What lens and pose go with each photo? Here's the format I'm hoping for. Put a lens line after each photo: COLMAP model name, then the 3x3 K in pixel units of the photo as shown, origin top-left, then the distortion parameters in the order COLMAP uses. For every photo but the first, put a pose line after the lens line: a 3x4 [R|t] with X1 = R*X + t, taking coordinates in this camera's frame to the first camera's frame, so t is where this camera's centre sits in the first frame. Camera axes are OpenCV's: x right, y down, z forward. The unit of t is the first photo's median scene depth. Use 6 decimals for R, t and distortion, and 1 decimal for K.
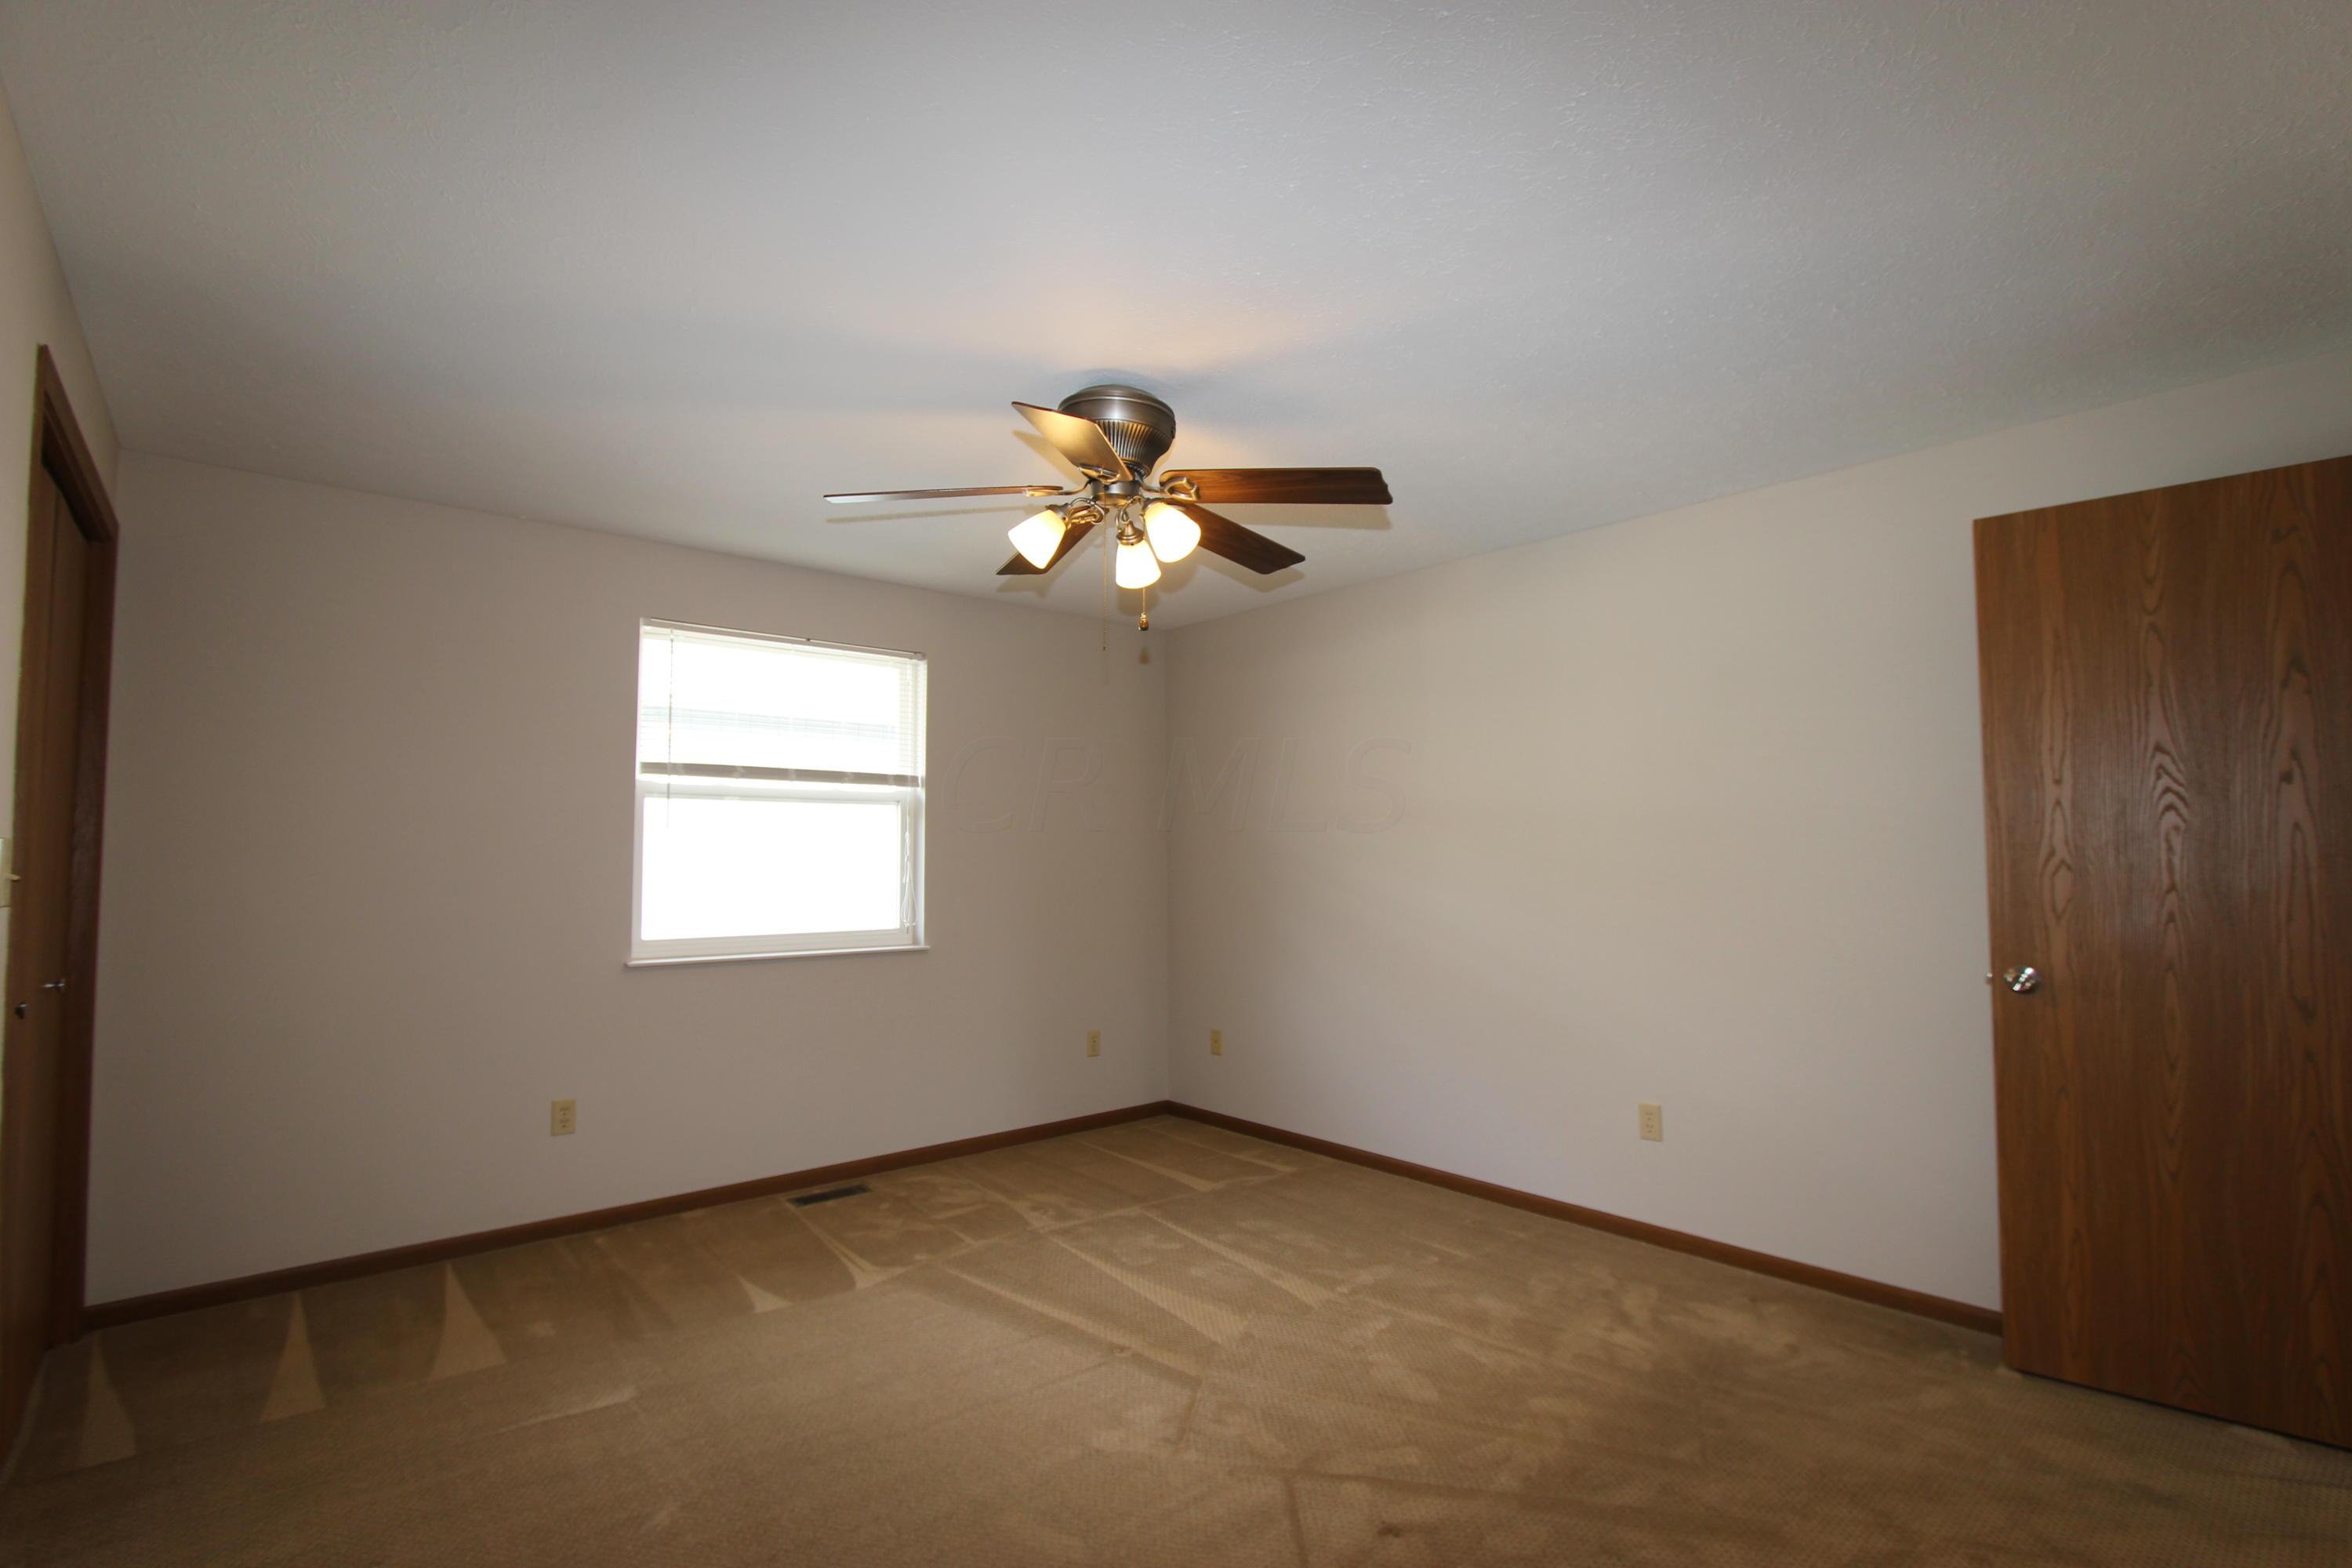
lens RADIAL K [[1088.7, 0, 1220.8], [0, 1088.7, 804.6], [0, 0, 1]] dist [-0.000265, 0.000054]
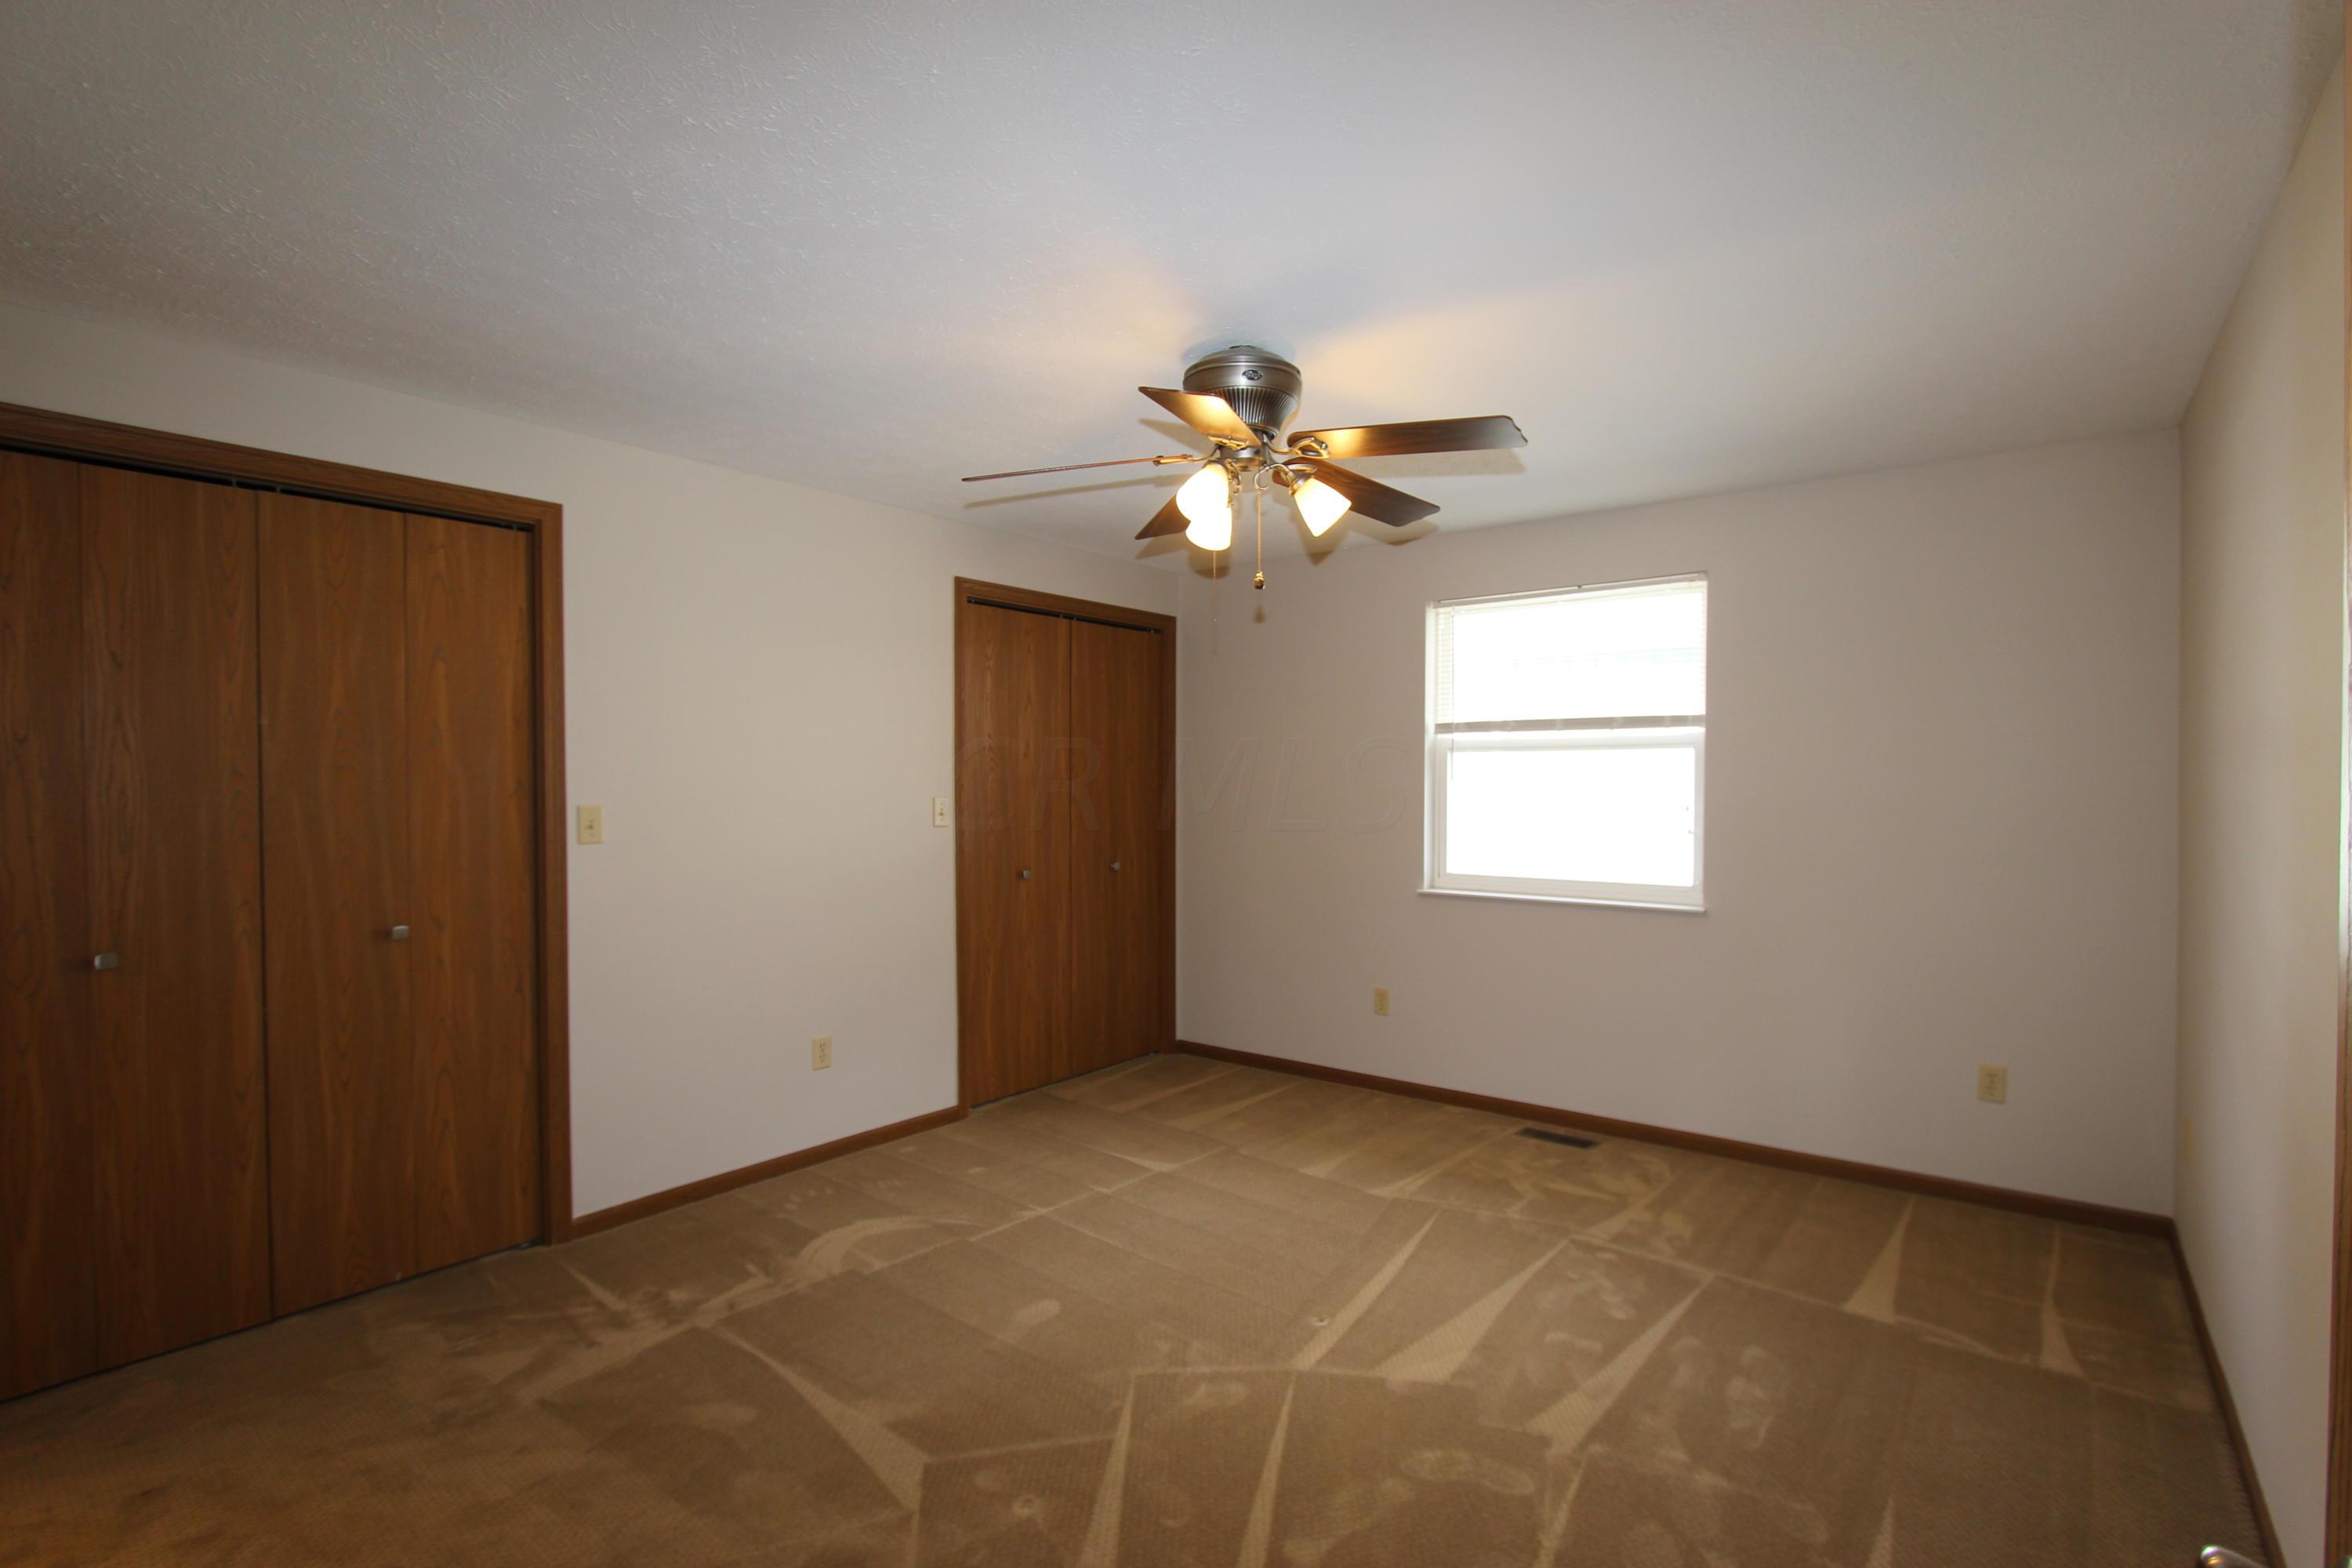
lens RADIAL K [[1088.7, 0, 1180.2], [0, 1088.7, 789.8], [0, 0, 1]] dist [-0.000265, 0.000054]
pose [[0.183710, 0.006307, -0.982960, 0.590404], [0.049125, 0.998671, 0.015589, 0.000527], [0.981752, -0.051152, 0.183156, 0.498389]]
